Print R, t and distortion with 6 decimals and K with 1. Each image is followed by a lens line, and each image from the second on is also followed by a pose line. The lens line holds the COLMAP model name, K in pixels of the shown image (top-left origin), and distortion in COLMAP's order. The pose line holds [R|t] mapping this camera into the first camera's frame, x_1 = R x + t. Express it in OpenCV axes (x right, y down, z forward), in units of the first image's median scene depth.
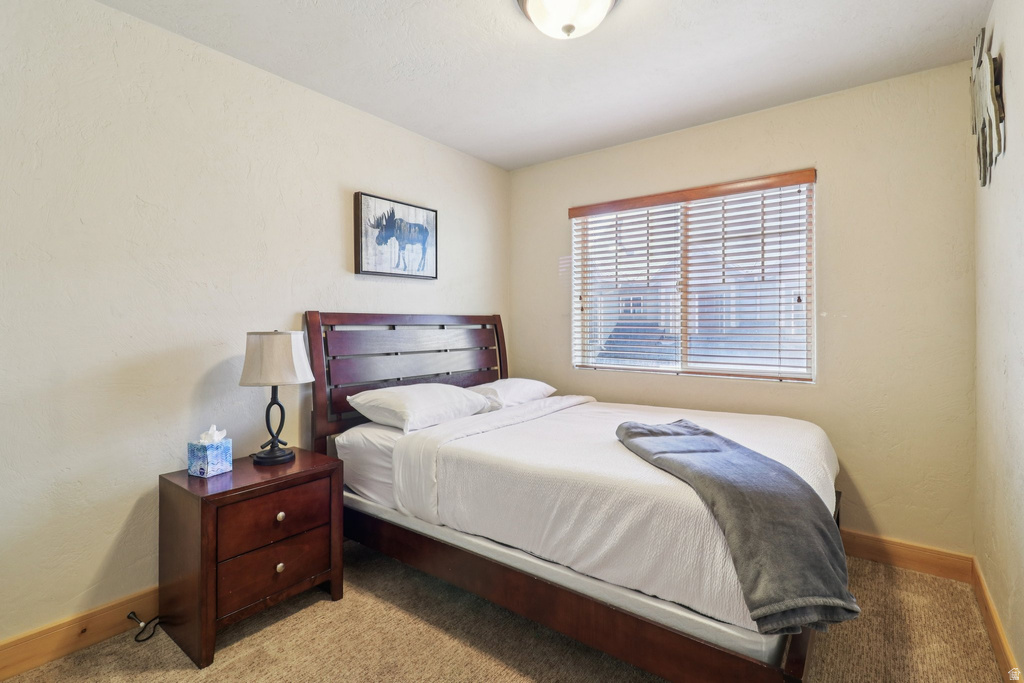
lens RADIAL K [[481.7, 0, 508.8], [0, 481.7, 331.7], [0, 0, 1]] dist [0.024205, -0.013765]
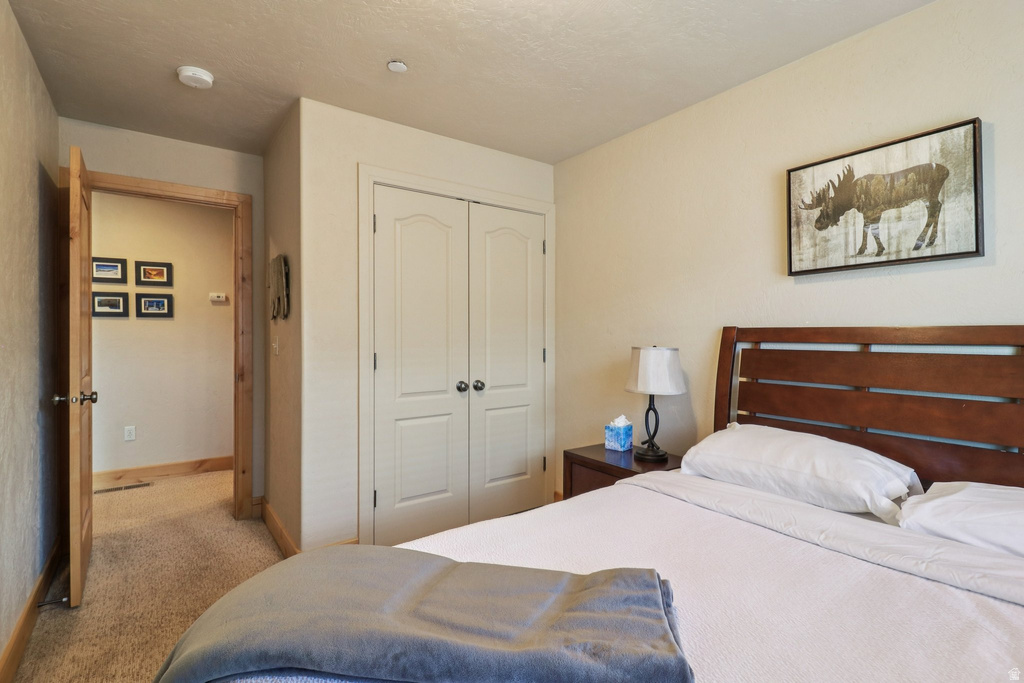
lens RADIAL K [[481.7, 0, 508.8], [0, 481.7, 331.7], [0, 0, 1]] dist [0.024205, -0.013765]
pose [[-0.299707, -0.001934, -0.954029, 0.530373], [-0.017276, 0.999845, 0.003401, -0.025030], [0.953875, 0.017501, -0.299694, 0.764669]]
